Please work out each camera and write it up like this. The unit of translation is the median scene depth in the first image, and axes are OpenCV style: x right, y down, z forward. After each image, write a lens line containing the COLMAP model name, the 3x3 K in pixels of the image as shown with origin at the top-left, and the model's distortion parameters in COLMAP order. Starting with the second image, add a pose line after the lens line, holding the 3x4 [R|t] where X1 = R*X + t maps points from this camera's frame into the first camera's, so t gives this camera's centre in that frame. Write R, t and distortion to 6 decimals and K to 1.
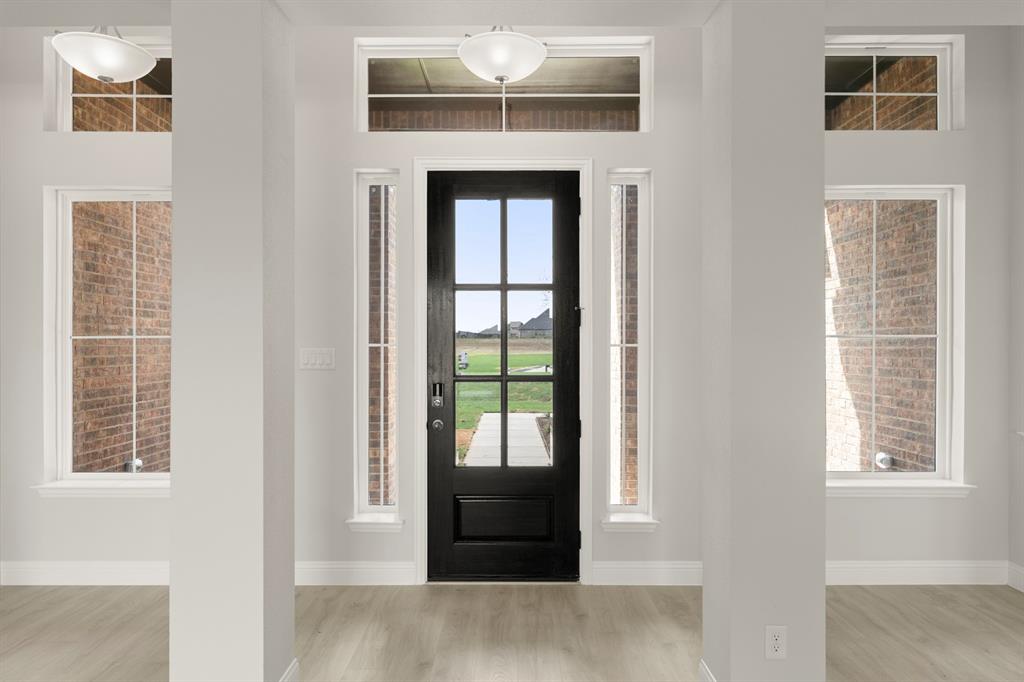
lens RADIAL K [[659.1, 0, 512.0], [0, 659.1, 341.0], [0, 0, 1]] dist [-0.003639, -0.001614]
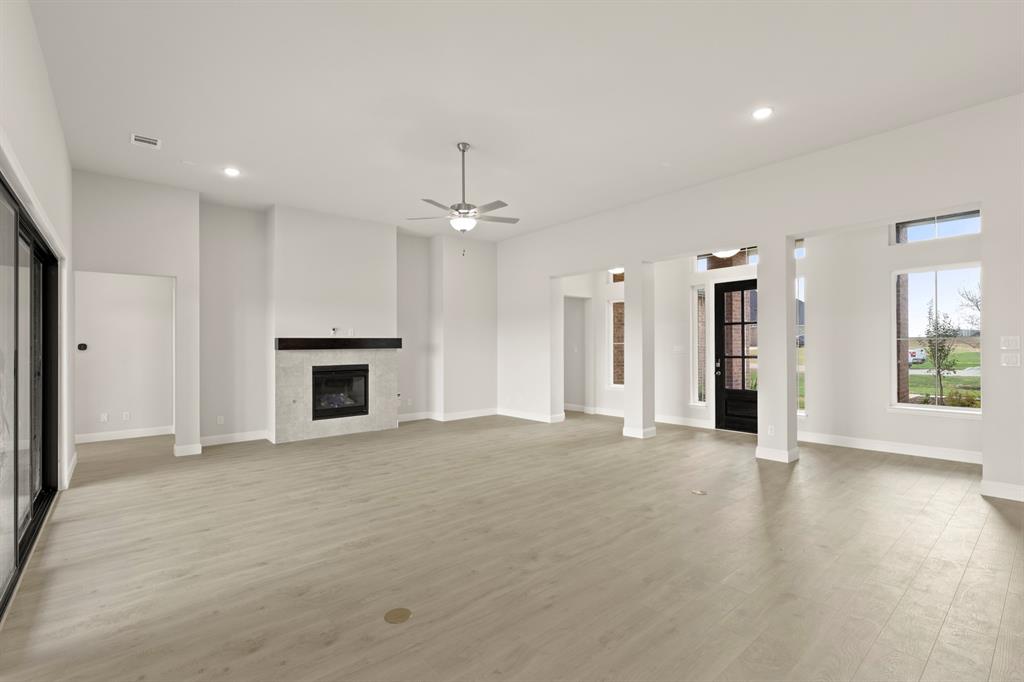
lens RADIAL K [[462.2, 0, 512.0], [0, 462.2, 341.0], [0, 0, 1]] dist [0.000102, -0.000016]
pose [[0.659962, -0.014759, -0.751154, 0.787555], [0.005172, 0.999873, -0.015101, 0.014563], [0.751281, 0.006081, 0.659954, -0.967039]]
